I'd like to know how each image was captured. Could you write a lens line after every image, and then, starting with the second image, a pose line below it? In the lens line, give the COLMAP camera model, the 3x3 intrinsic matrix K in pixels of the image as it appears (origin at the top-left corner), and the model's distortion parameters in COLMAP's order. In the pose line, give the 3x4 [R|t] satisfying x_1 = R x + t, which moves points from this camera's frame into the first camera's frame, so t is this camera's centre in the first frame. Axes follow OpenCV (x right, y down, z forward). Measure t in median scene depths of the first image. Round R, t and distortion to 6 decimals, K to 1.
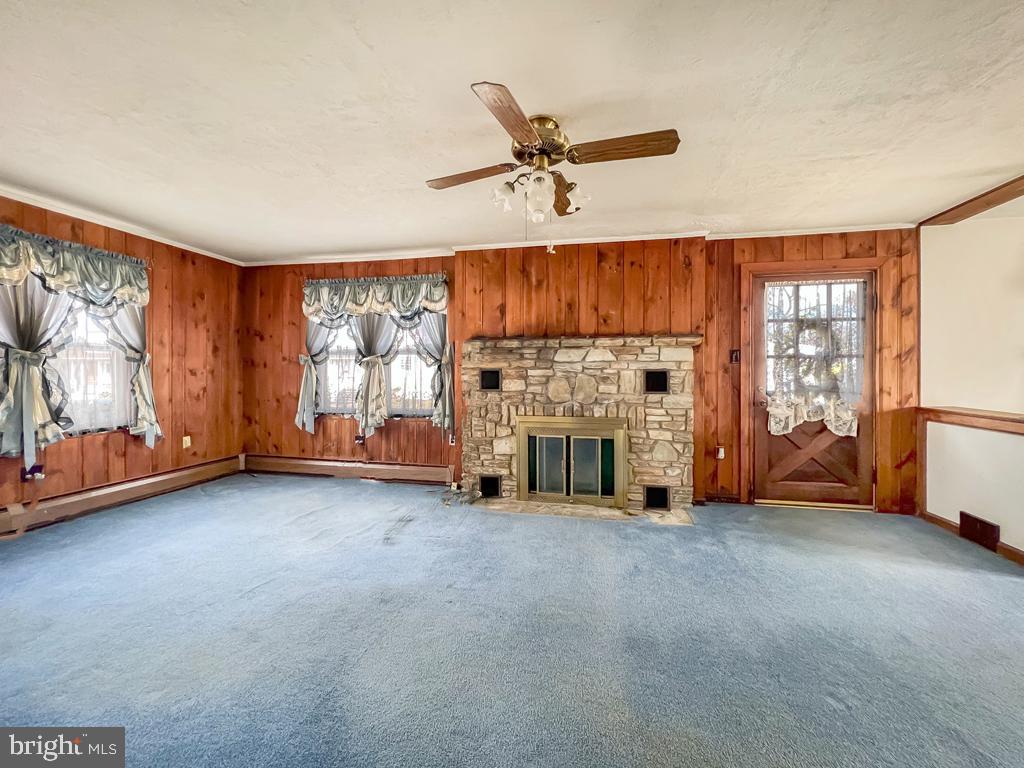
lens RADIAL K [[408.5, 0, 512.9], [0, 408.5, 372.8], [0, 0, 1]] dist [0.001682, 0.000150]
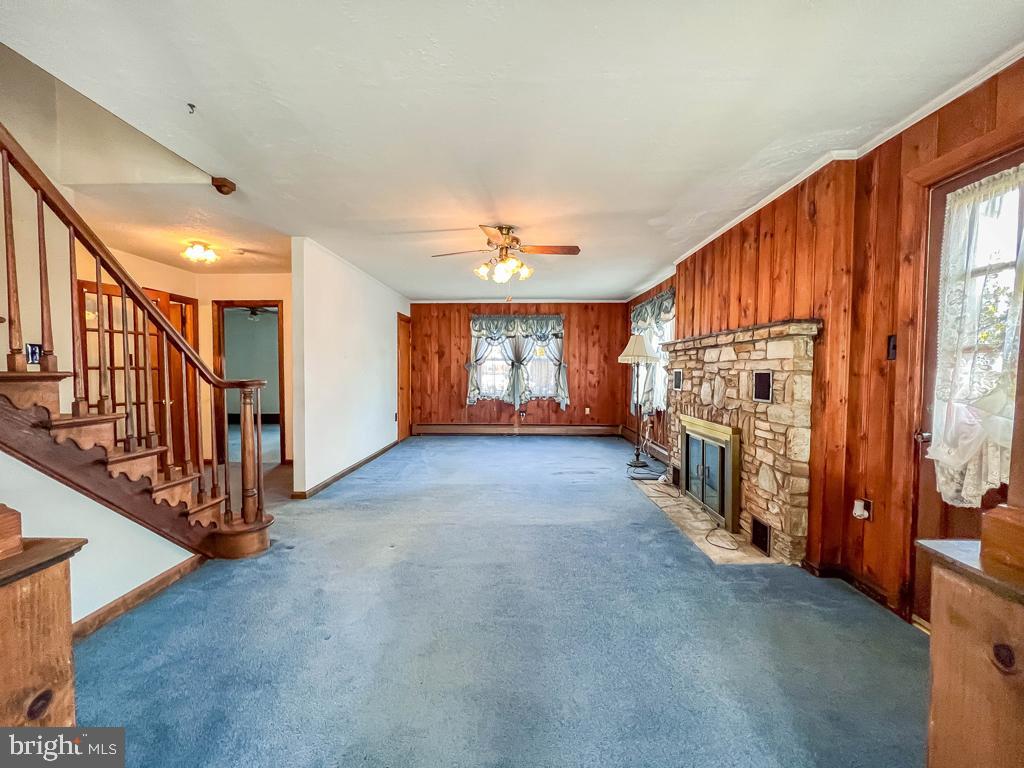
lens RADIAL K [[407.3, 0, 512.0], [0, 407.3, 384.0], [0, 0, 1]] dist [0.000789, 0.000228]
pose [[0.192604, 0.032380, -0.980742, 1.000496], [-0.006042, 0.999476, 0.031812, -0.004072], [0.981258, -0.000201, 0.192699, 0.384293]]
